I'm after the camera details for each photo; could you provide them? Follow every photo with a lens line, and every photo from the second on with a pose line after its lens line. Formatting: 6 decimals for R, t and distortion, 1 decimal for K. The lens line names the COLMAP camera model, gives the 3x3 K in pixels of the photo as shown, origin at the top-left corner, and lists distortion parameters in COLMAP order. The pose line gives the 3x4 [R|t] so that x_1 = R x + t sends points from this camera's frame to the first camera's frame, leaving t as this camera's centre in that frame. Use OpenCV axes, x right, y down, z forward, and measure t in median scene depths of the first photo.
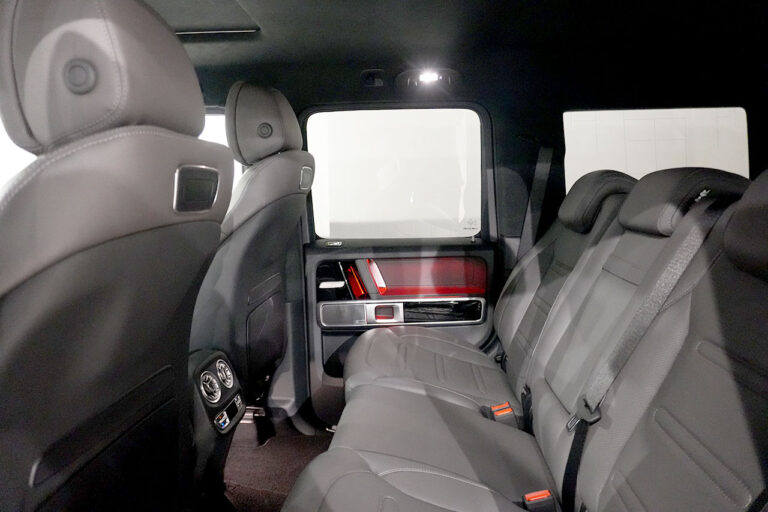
lens RADIAL K [[512.0, 0, 386.8], [0, 512.0, 255.1], [0, 0, 1]] dist [-0.039385, 0.021961]
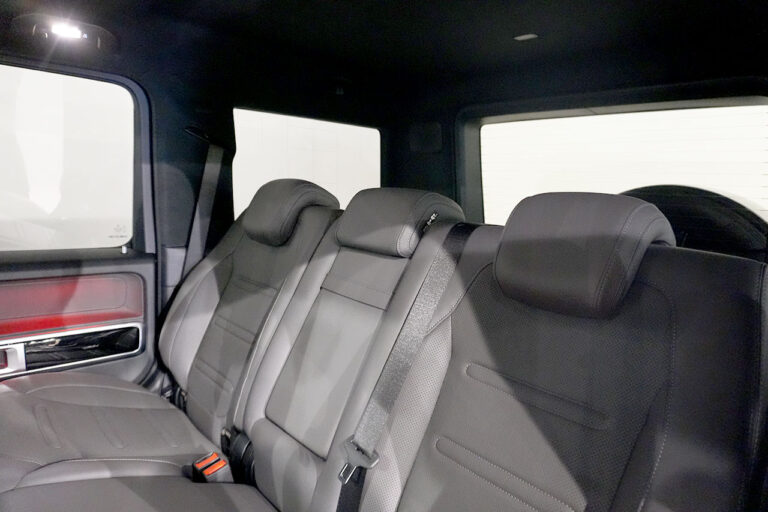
lens RADIAL K [[512.0, 0, 388.4], [0, 512.0, 258.0], [0, 0, 1]] dist [-0.039385, 0.021961]
pose [[0.714458, -0.034330, 0.698836, -0.101736], [0.020386, 0.999393, 0.028253, -0.037171], [-0.699382, -0.005939, 0.714724, 0.165901]]
